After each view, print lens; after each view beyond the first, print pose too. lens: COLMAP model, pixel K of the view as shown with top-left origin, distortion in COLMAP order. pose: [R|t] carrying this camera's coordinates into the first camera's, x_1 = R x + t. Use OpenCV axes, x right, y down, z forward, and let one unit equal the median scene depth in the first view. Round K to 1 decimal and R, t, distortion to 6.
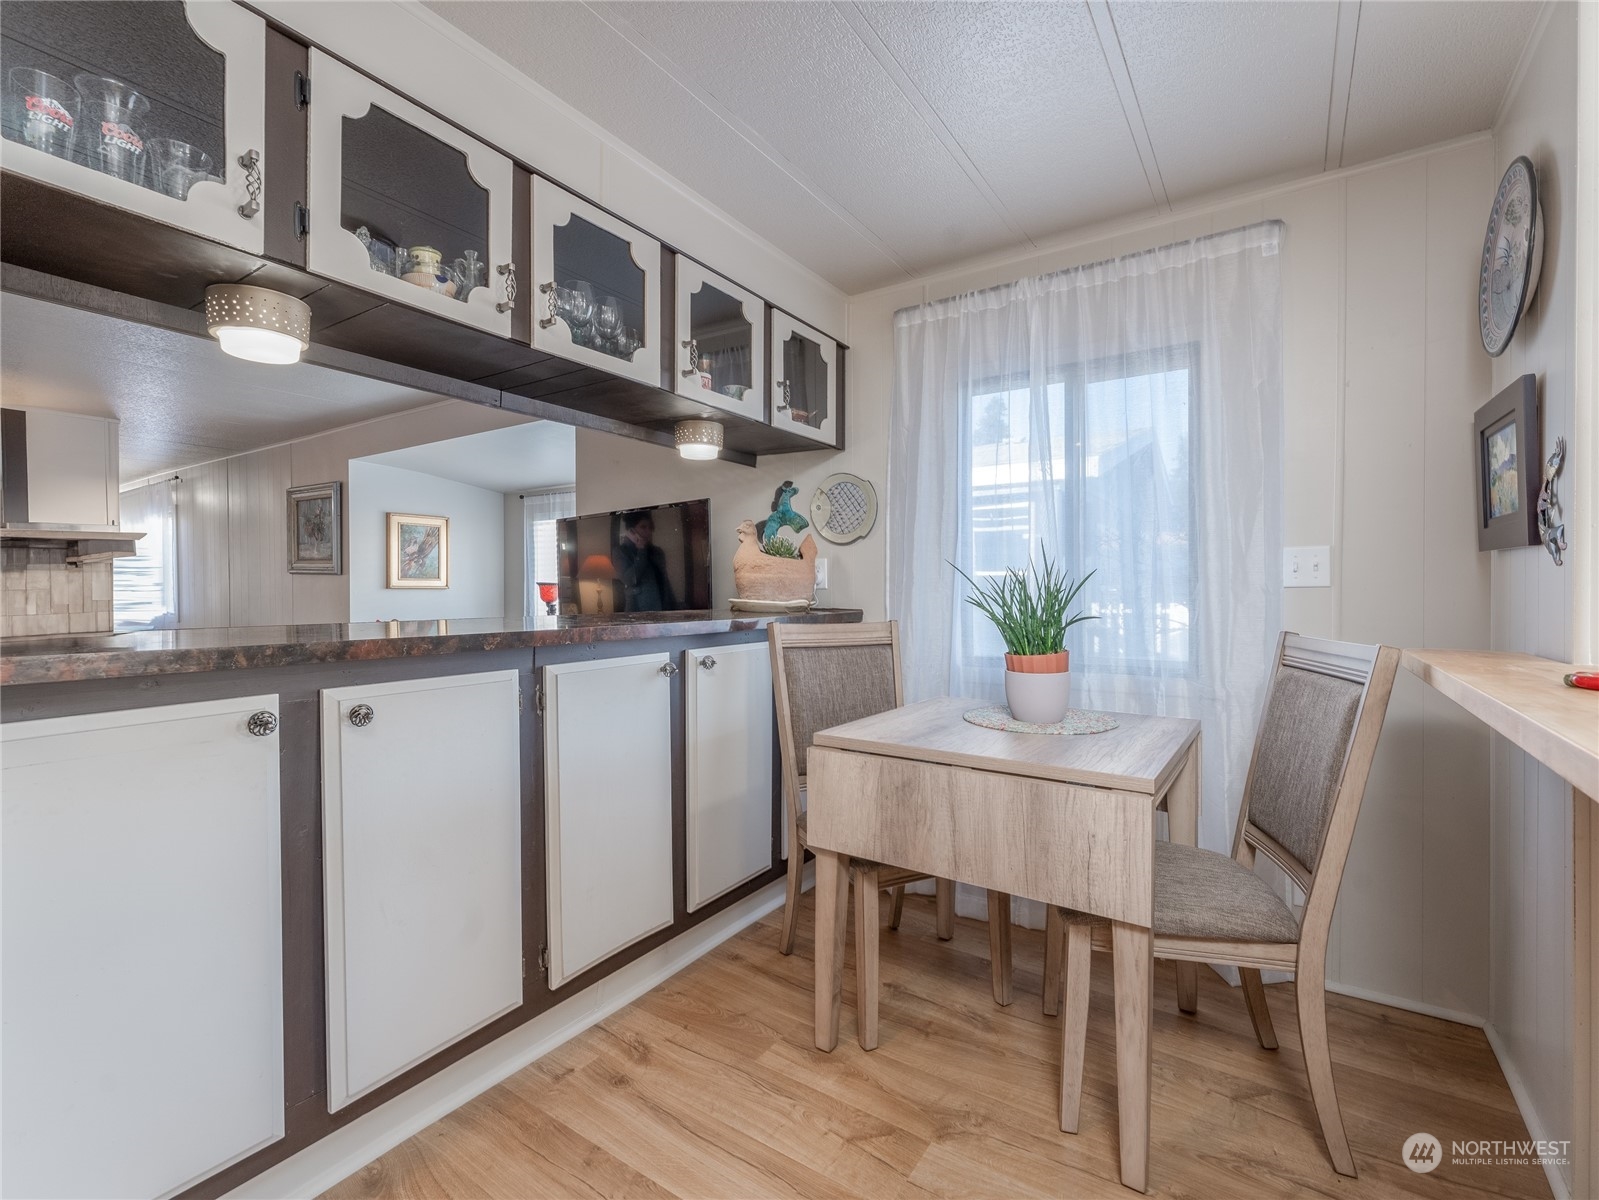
lens RADIAL K [[731.2, 0, 793.1], [0, 731.2, 596.7], [0, 0, 1]] dist [-0.001935, 0.000646]
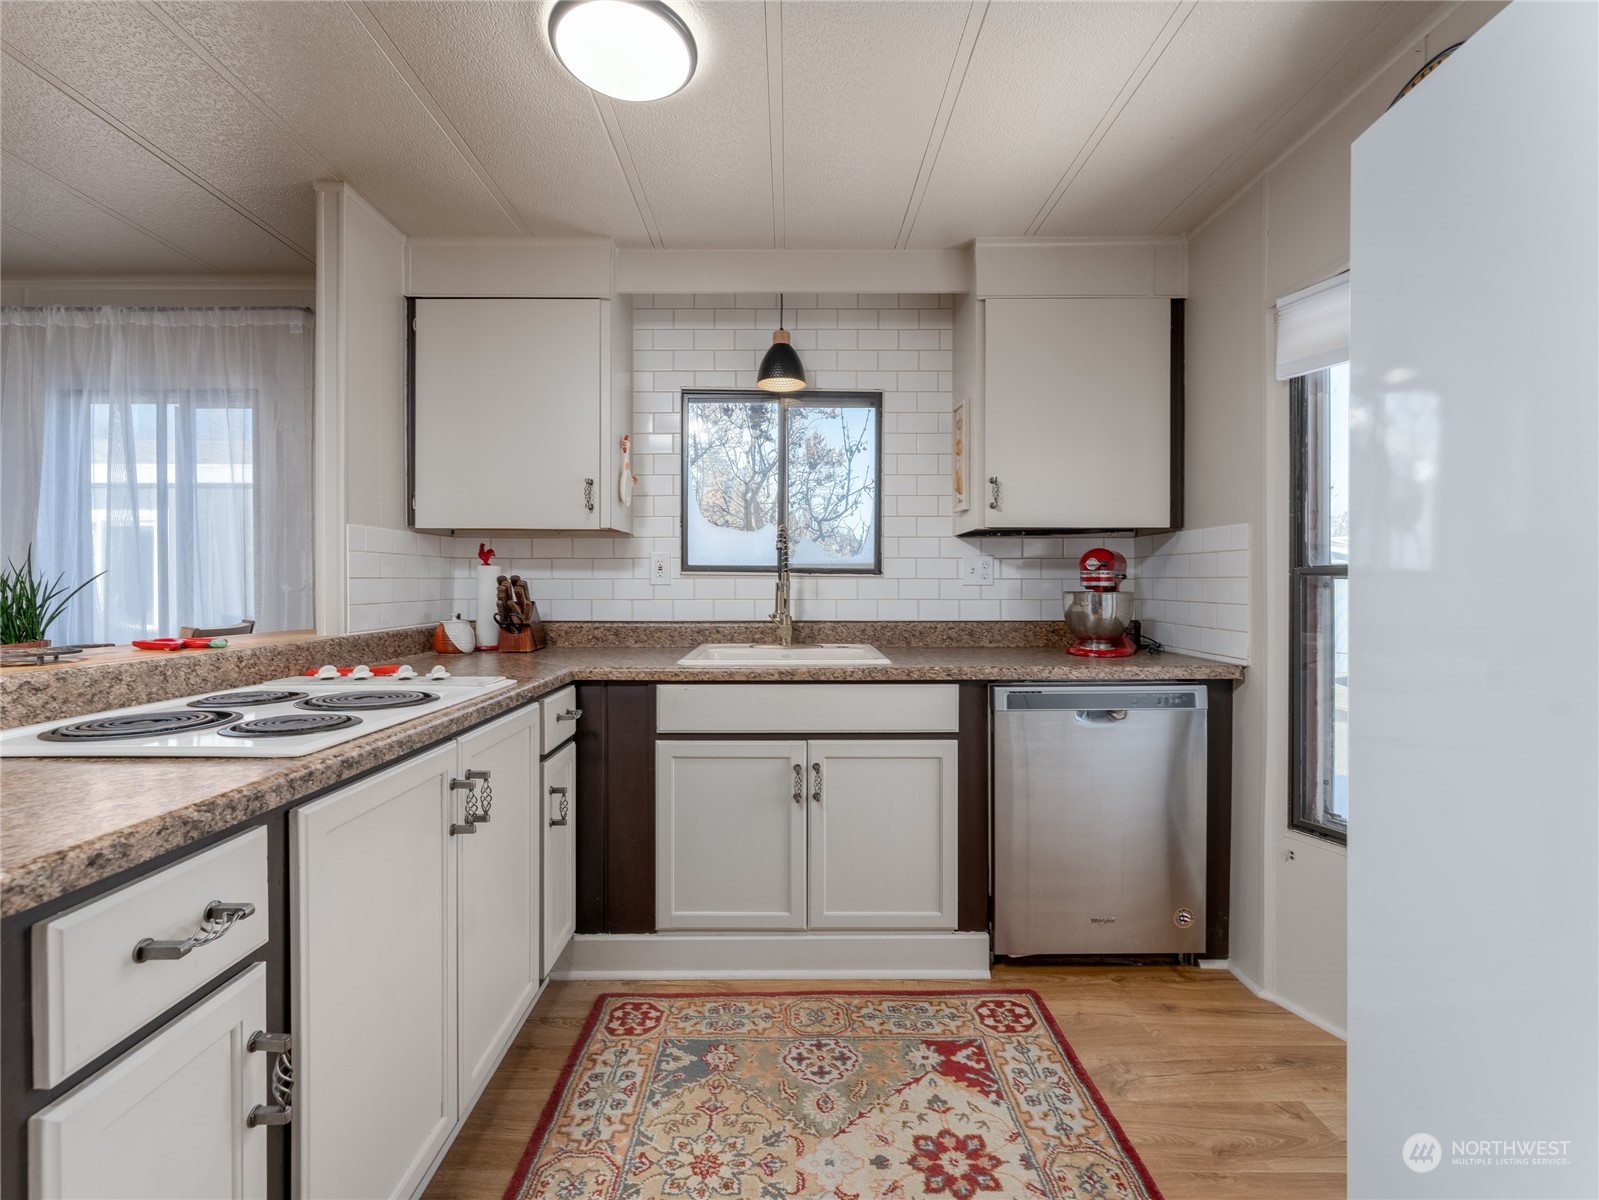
lens RADIAL K [[731.2, 0, 793.1], [0, 731.2, 596.7], [0, 0, 1]] dist [-0.001935, 0.000646]
pose [[0.829650, -0.006394, 0.558248, 0.690399], [0.004237, 0.999978, 0.005157, 0.002864], [-0.558268, -0.001913, 0.829658, -0.611716]]
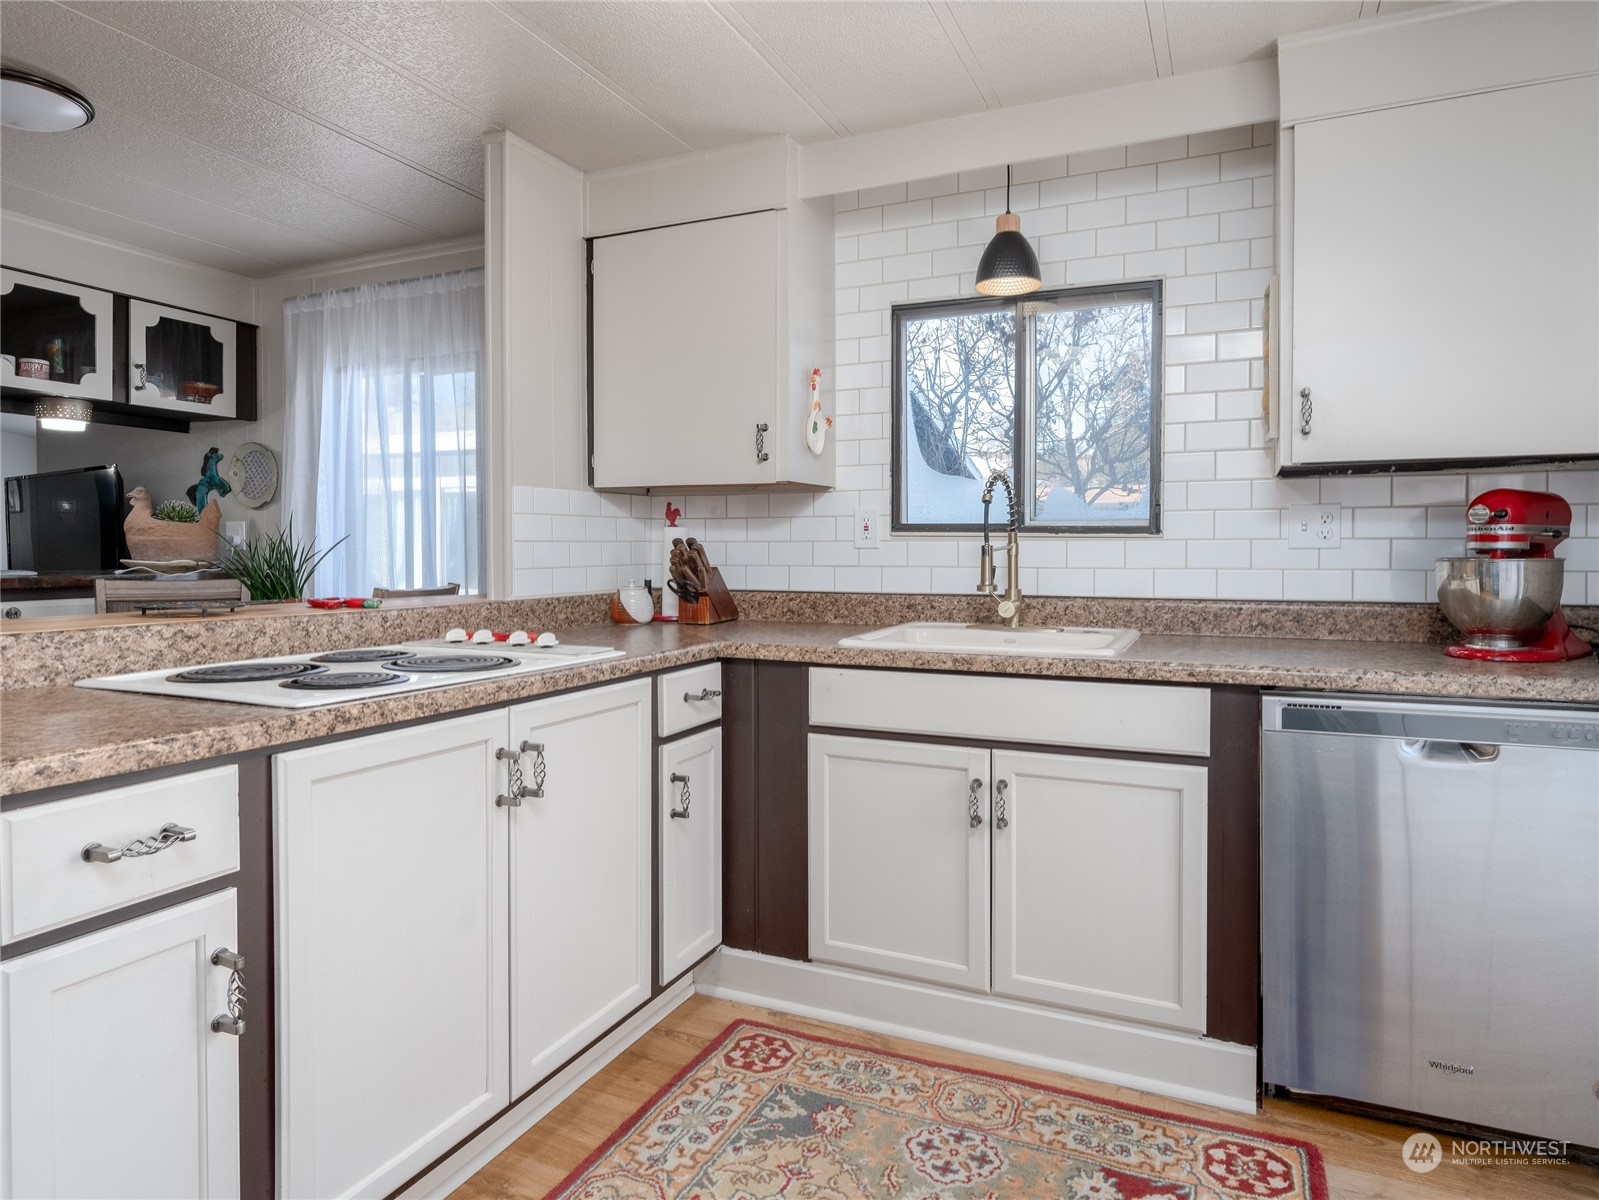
lens RADIAL K [[919.6, 0, 779.8], [0, 919.6, 579.7], [0, 0, 1]] dist [0.000803, -0.003943]
pose [[0.984742, -0.003147, 0.173993, 0.883052], [-0.000490, 0.999782, 0.020854, 0.006068], [-0.174021, -0.020621, 0.984526, -0.707667]]
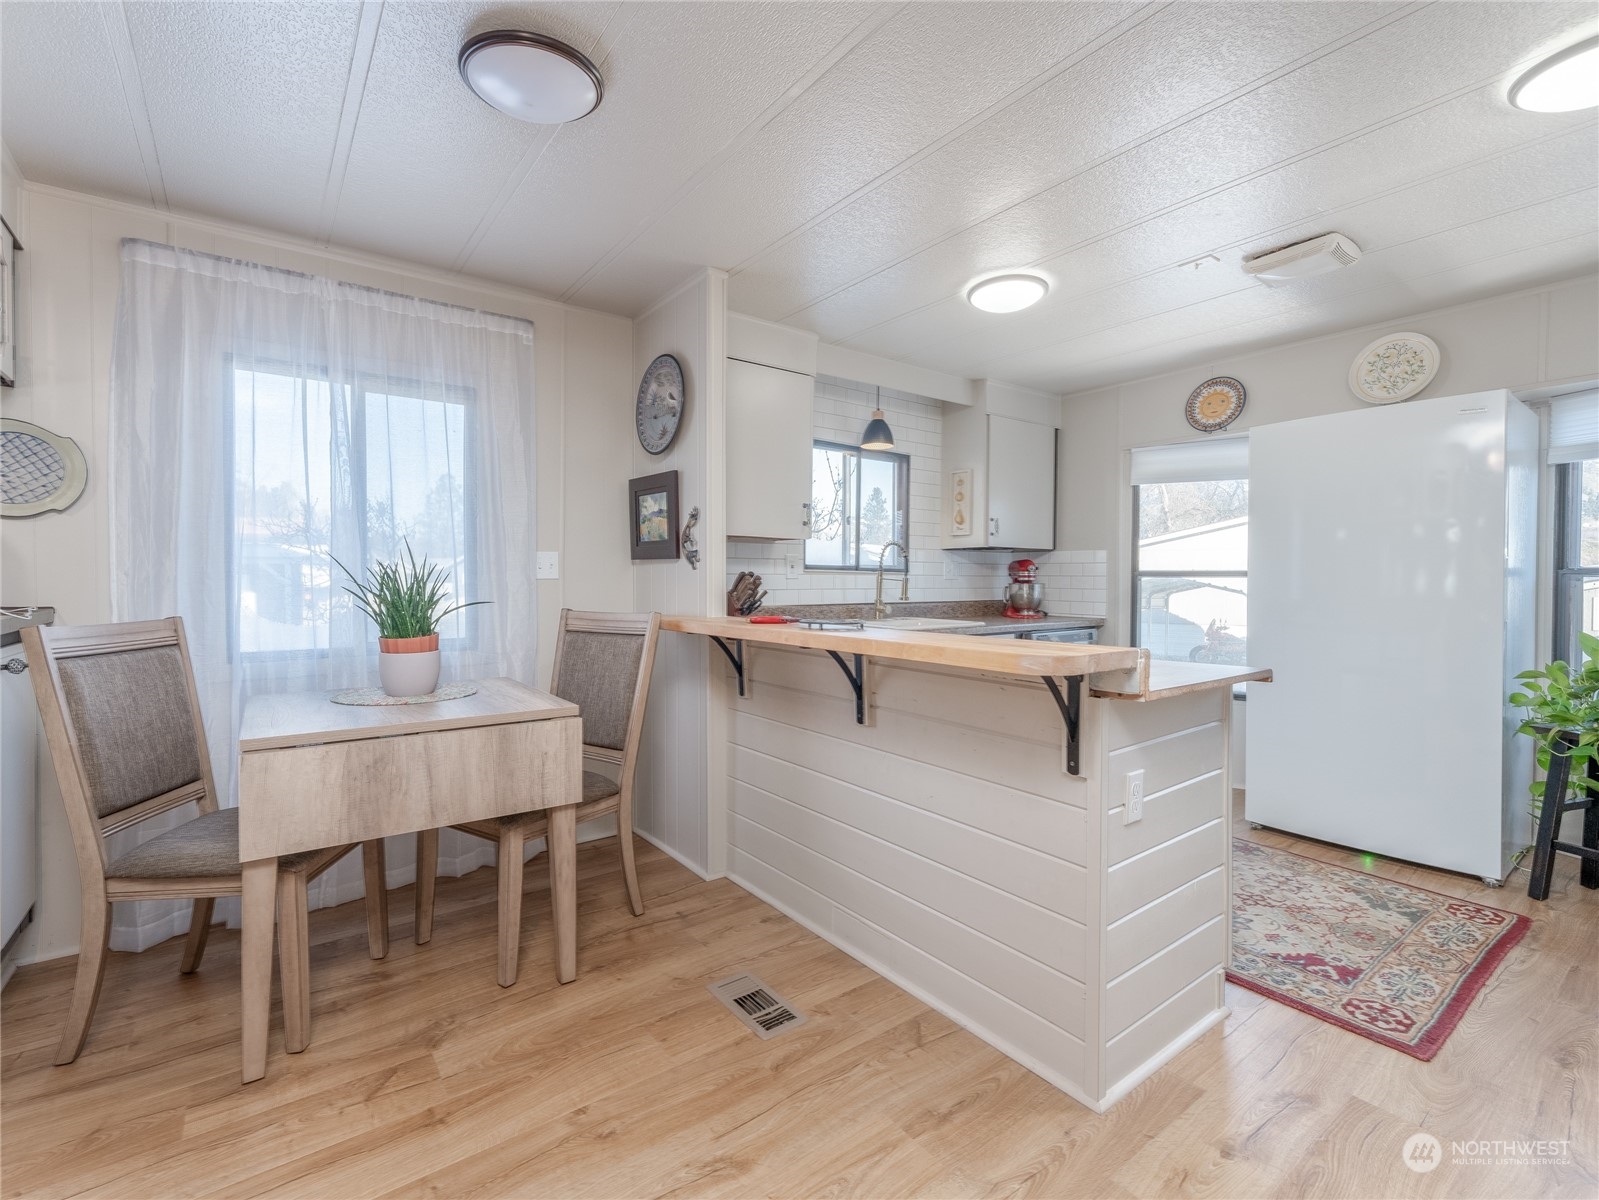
lens RADIAL K [[731.2, 0, 793.1], [0, 731.2, 596.7], [0, 0, 1]] dist [-0.001935, 0.000646]
pose [[0.331278, -0.019826, 0.943325, -0.541293], [0.007448, 0.999803, 0.018397, -0.001683], [-0.943504, 0.000931, 0.331360, 0.048550]]
